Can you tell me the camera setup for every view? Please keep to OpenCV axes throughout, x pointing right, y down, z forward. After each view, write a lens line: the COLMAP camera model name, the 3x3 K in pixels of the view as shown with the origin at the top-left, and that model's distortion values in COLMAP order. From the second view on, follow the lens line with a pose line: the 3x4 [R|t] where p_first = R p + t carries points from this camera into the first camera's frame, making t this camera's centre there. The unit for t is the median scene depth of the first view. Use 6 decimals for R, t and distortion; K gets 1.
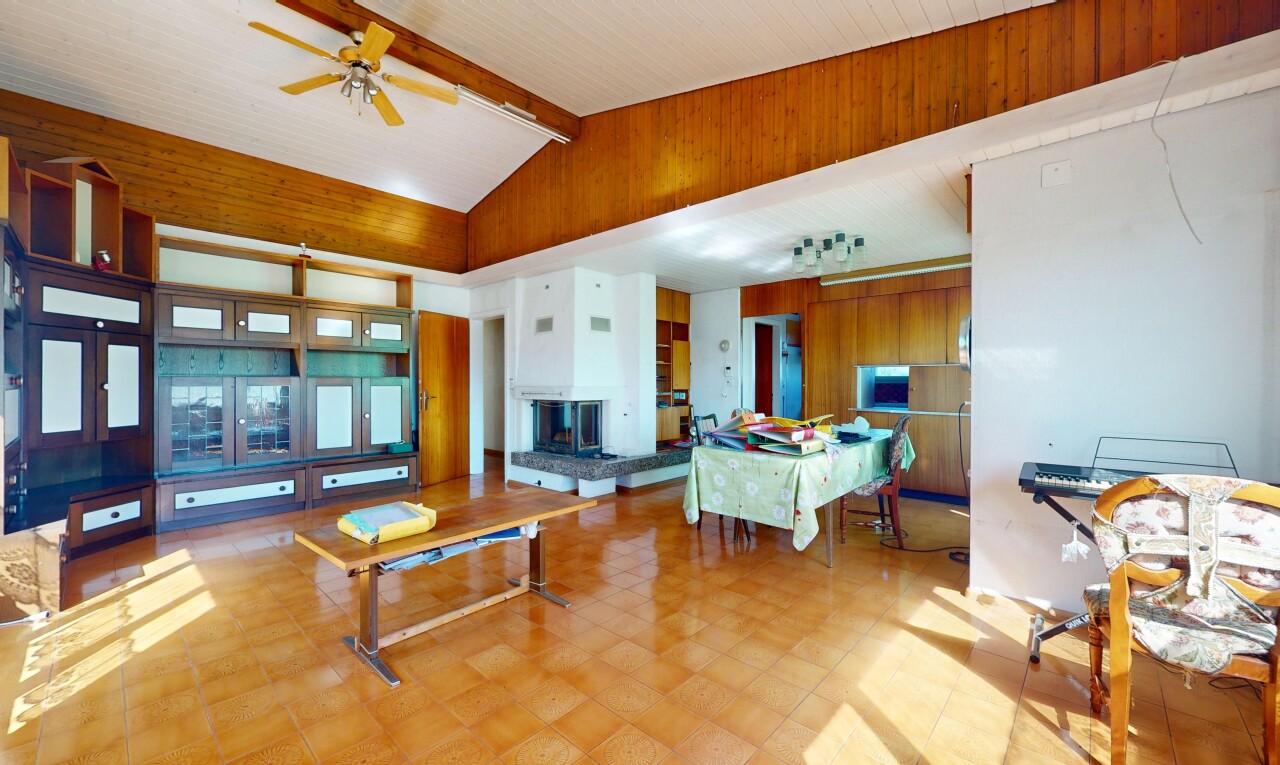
lens RADIAL K [[496.1, 0, 640.0], [0, 496.1, 382.5], [0, 0, 1]] dist [0.000433, 0.000126]
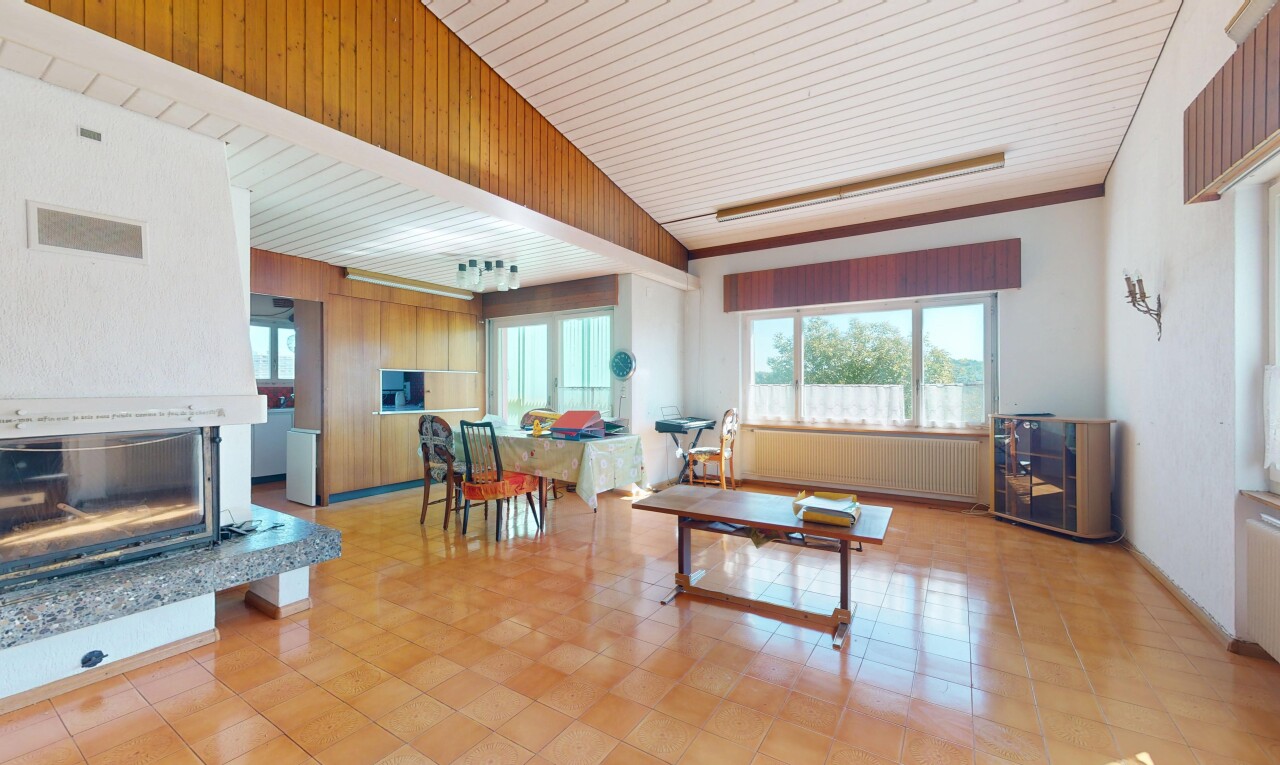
lens RADIAL K [[496.1, 0, 640.0], [0, 496.1, 382.5], [0, 0, 1]] dist [0.000433, 0.000126]
pose [[-0.170554, 0.002529, 0.985345, -0.664946], [0.000868, 0.999997, -0.002416, -0.002703], [-0.985348, 0.000443, -0.170555, 0.688089]]
